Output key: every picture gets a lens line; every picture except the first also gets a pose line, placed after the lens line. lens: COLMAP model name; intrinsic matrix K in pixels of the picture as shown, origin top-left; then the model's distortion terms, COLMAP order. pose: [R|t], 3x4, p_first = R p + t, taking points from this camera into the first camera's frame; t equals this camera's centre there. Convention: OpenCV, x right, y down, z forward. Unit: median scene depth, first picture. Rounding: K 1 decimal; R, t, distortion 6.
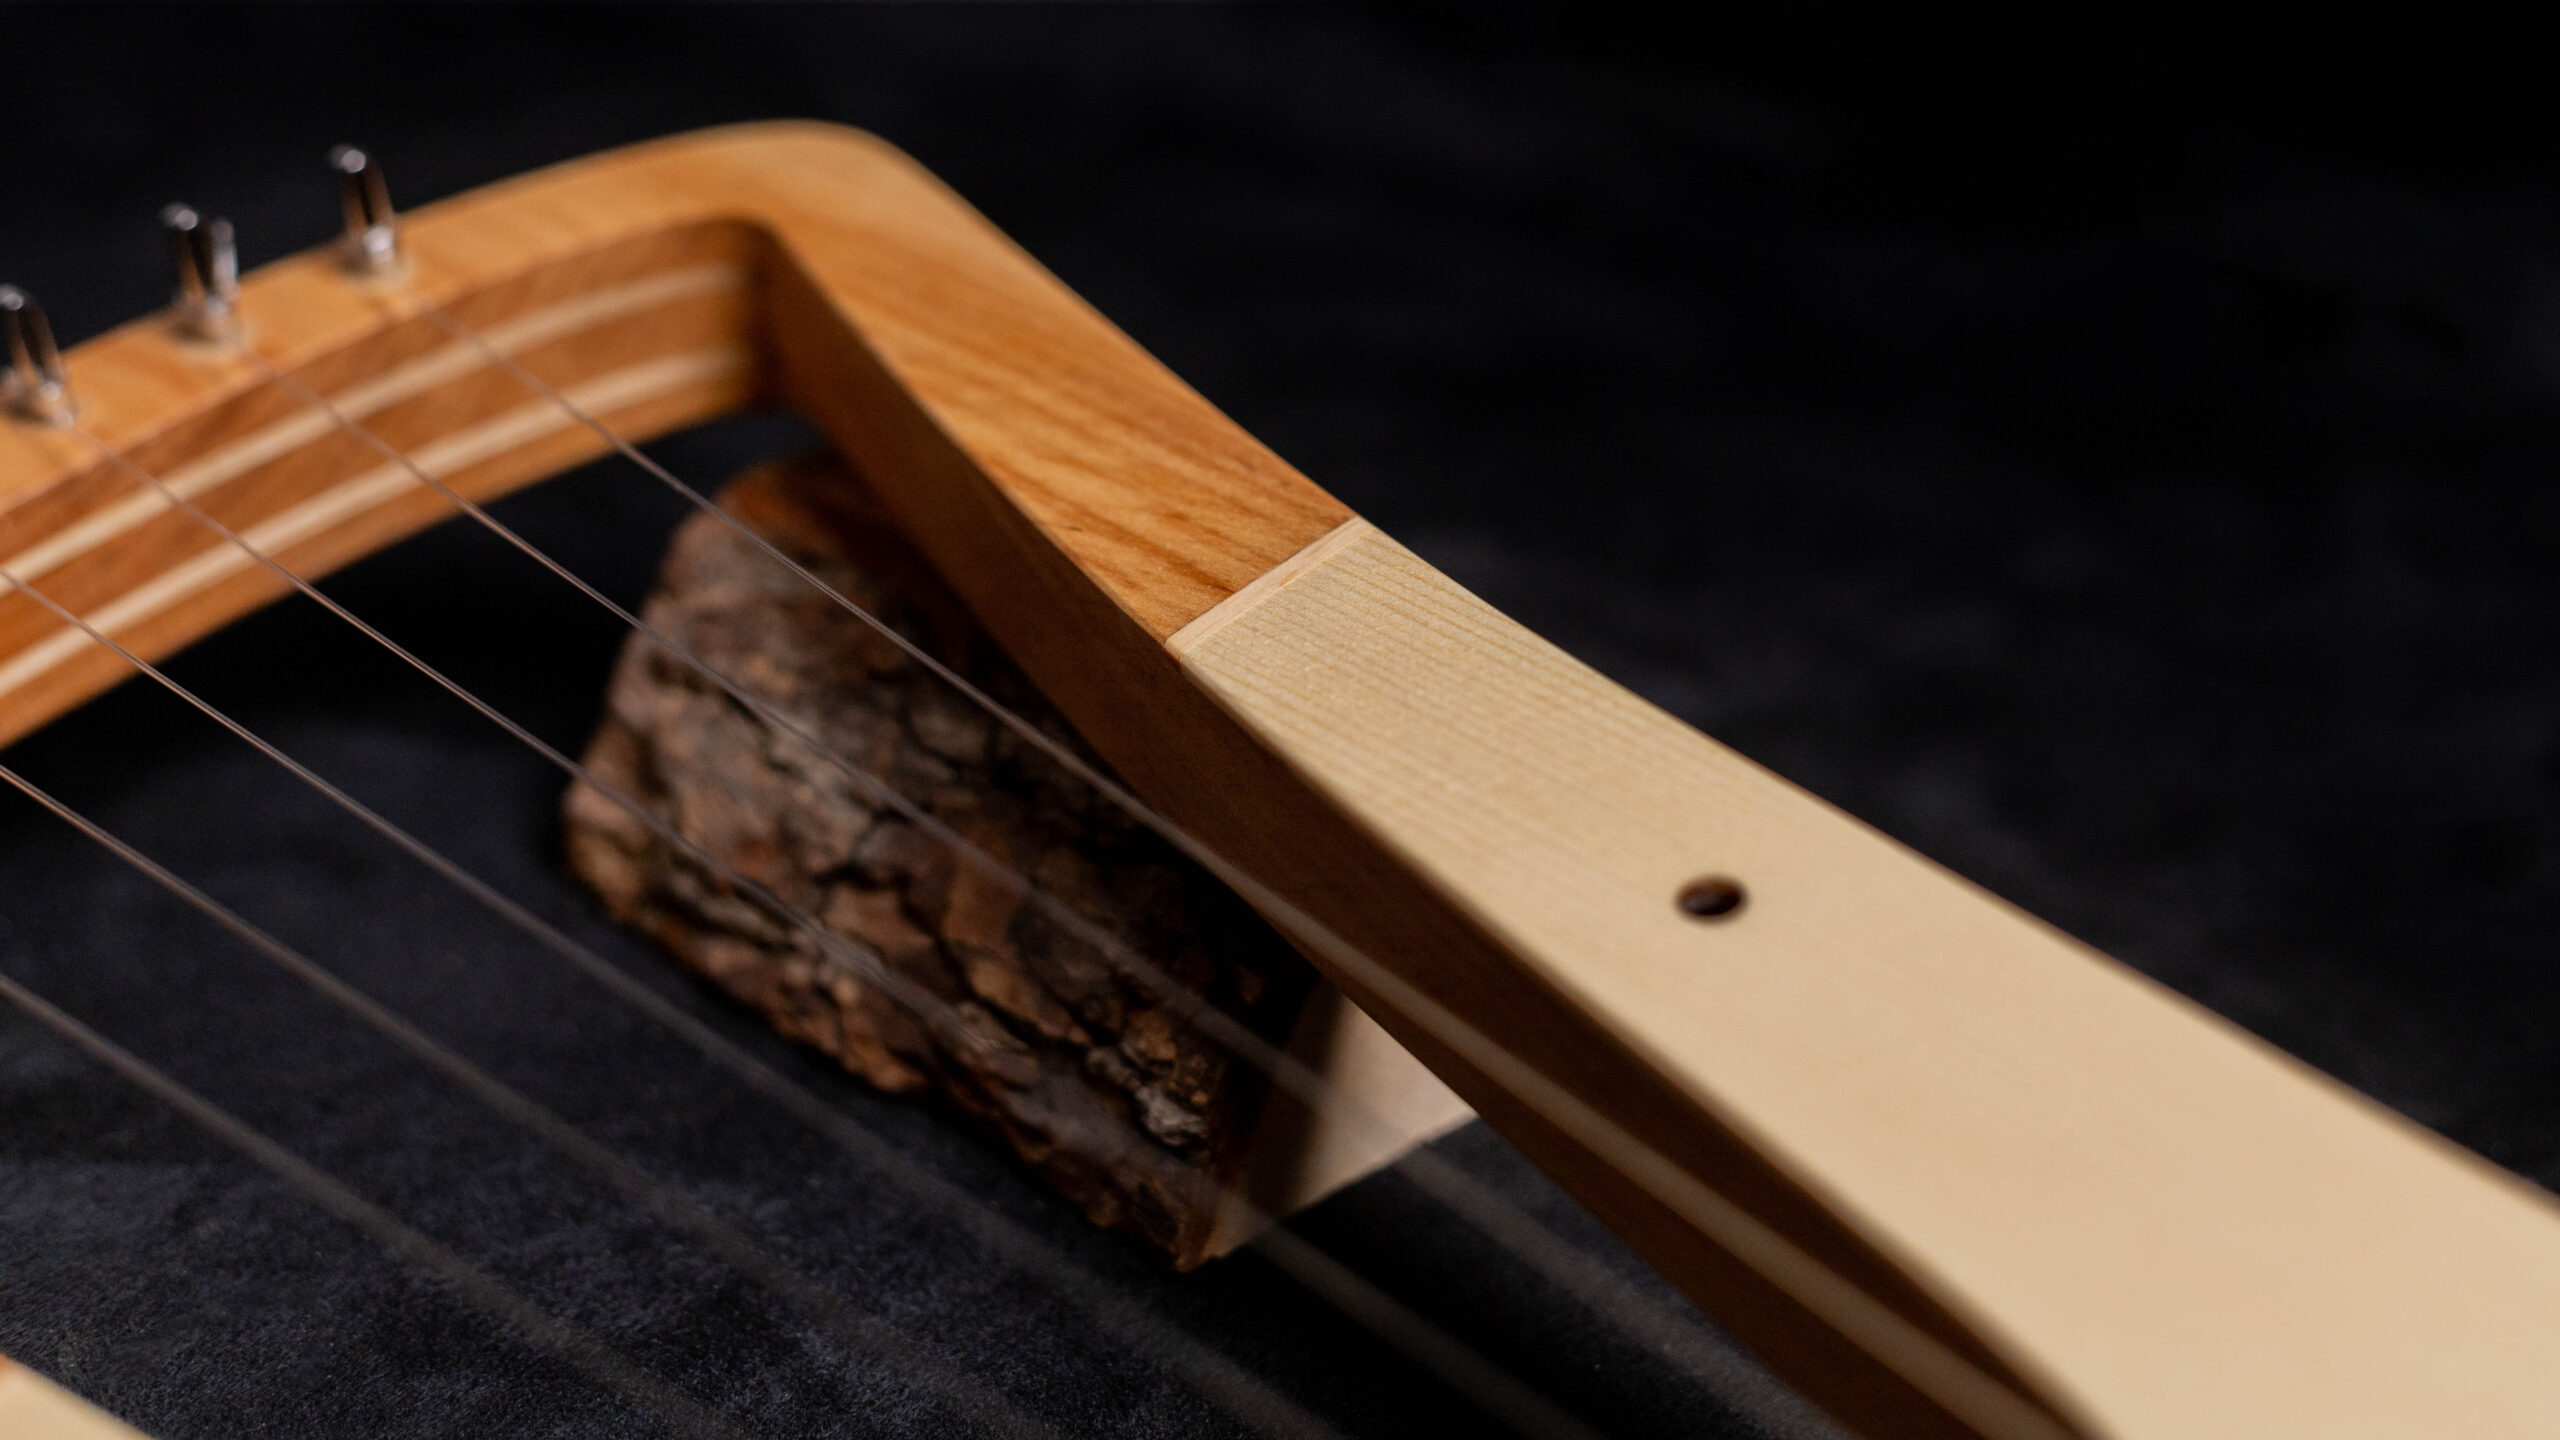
lens RADIAL K [[4065.6, 0, 1280.0], [0, 4065.6, 720.0], [0, 0, 1]] dist [-0.003739, 0.012262]
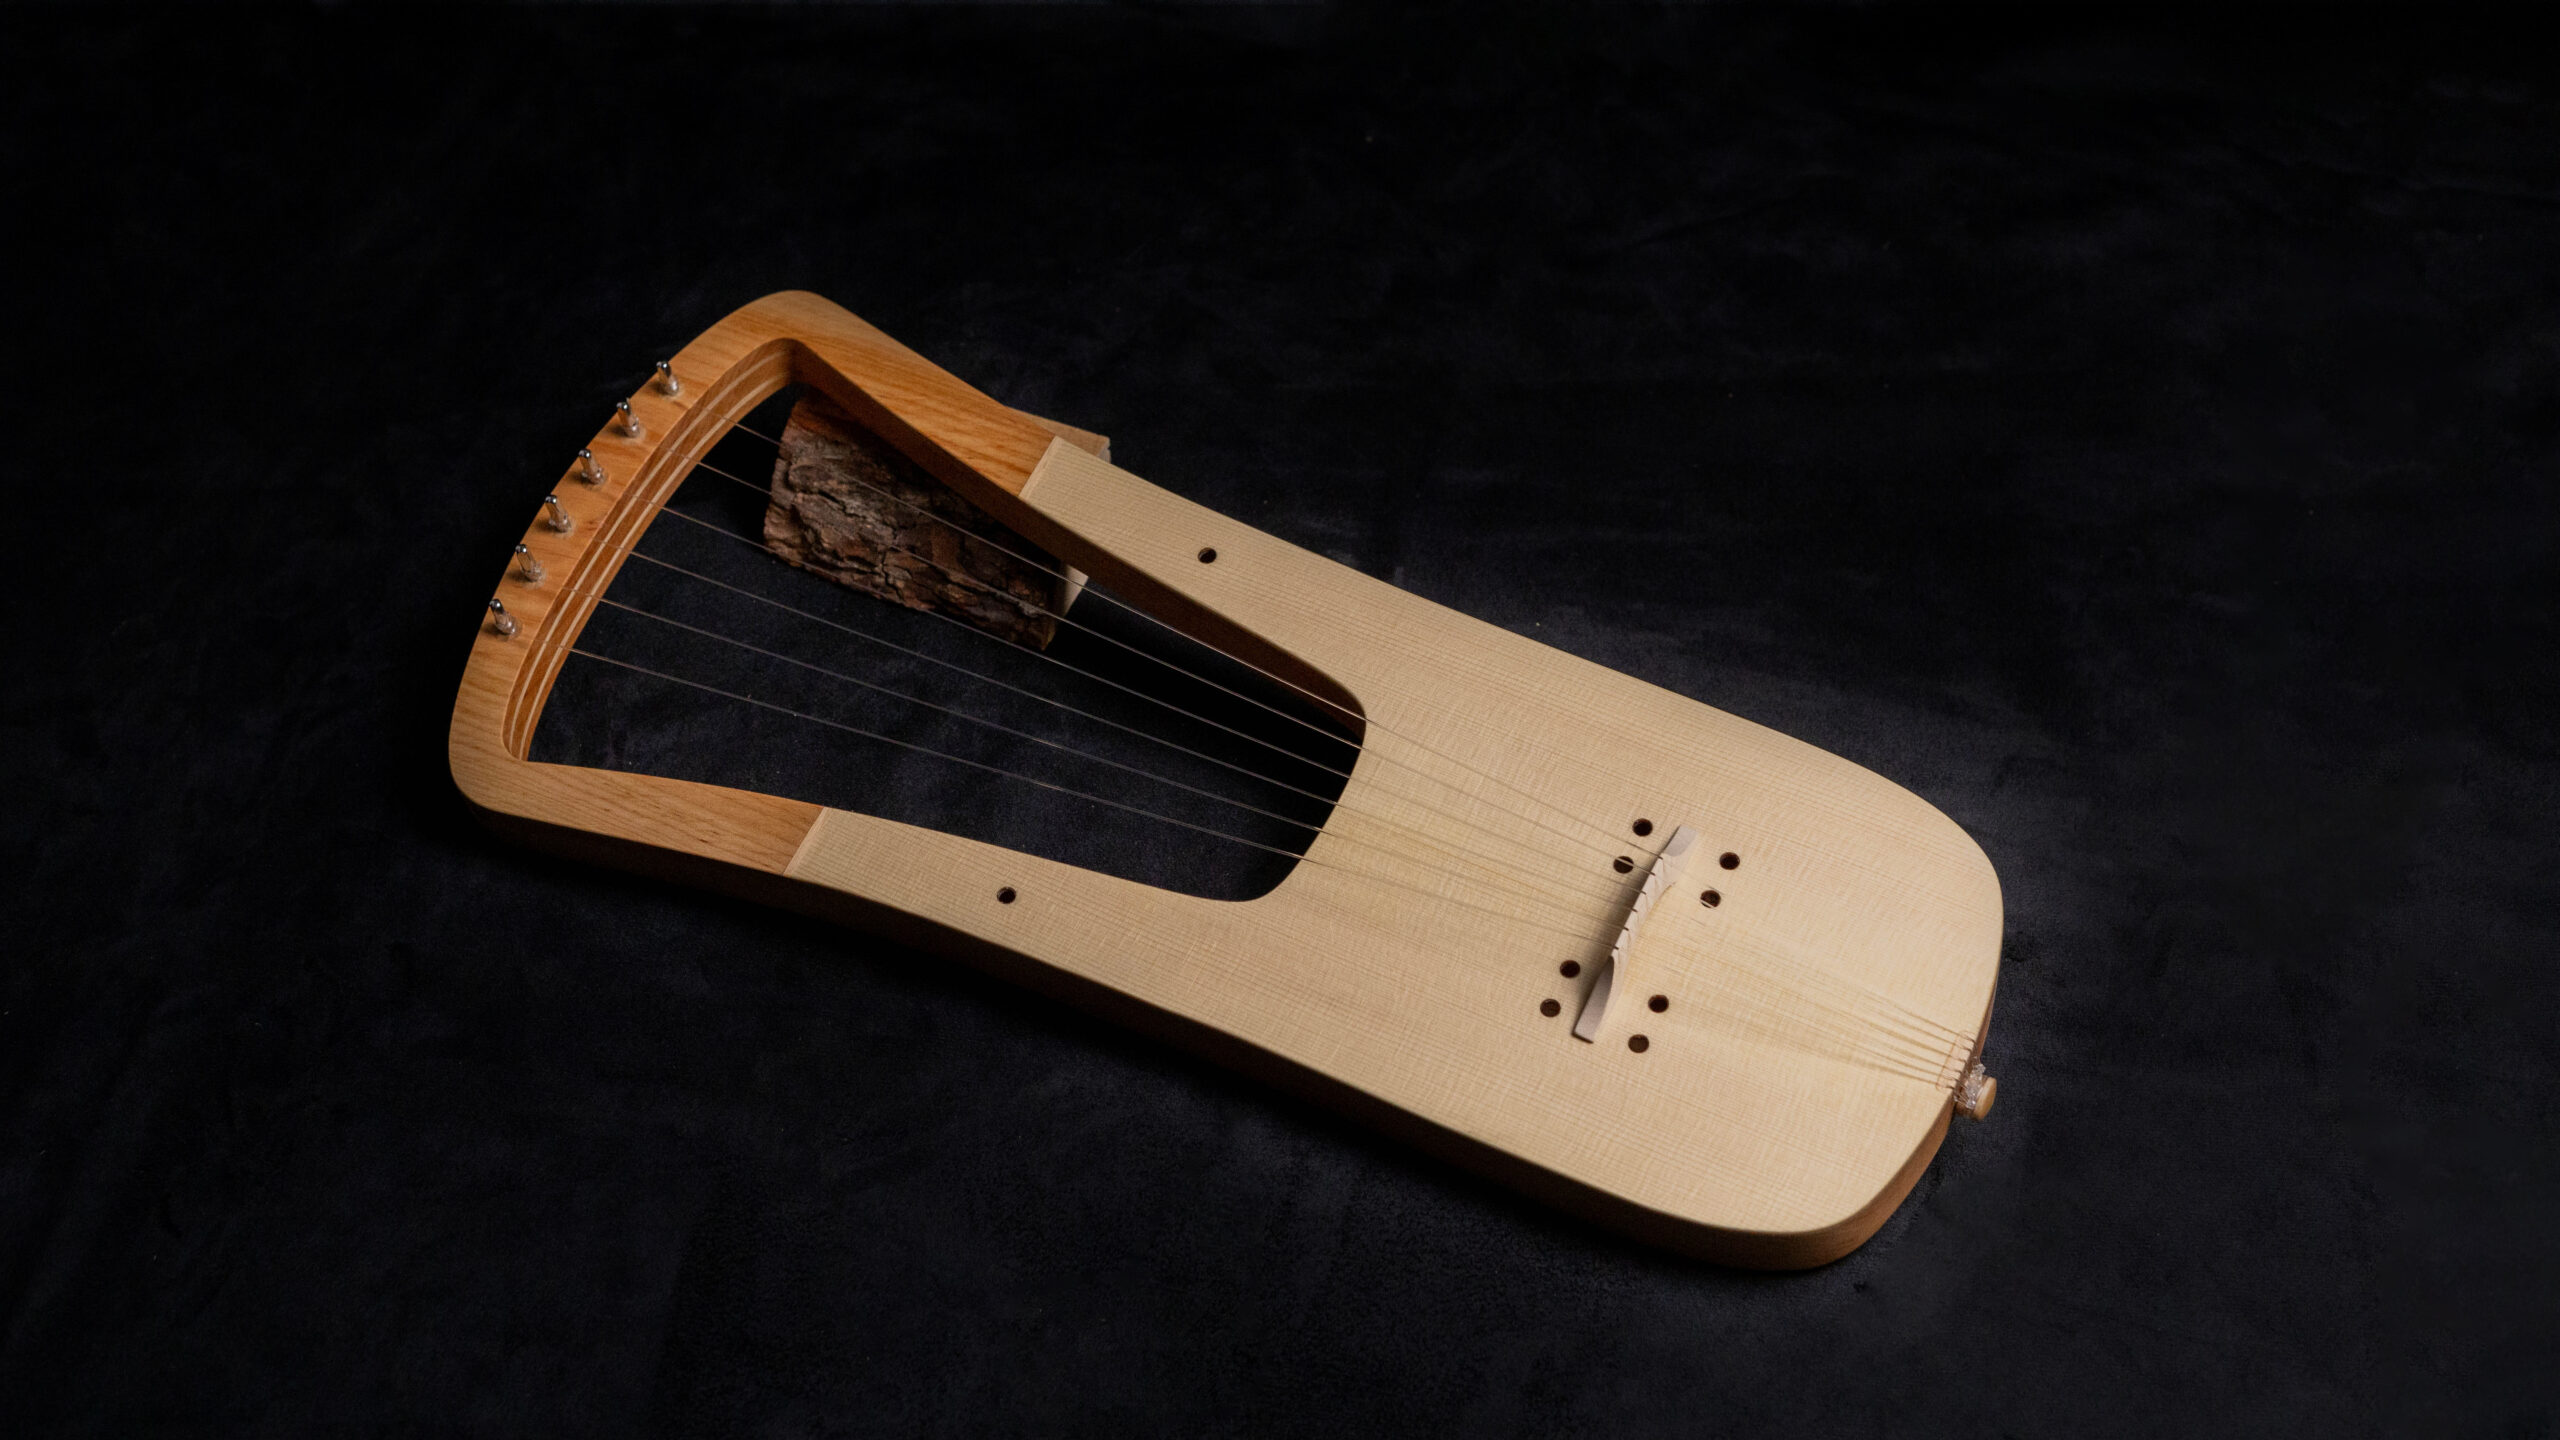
lens RADIAL K [[4065.6, 0, 1280.0], [0, 4065.6, 720.0], [0, 0, 1]] dist [-0.003739, 0.012262]
pose [[0.935568, -0.287346, 0.205290, -0.499699], [0.195734, 0.905786, 0.375818, -0.942292], [-0.293938, -0.311421, 0.903669, -1.902964]]
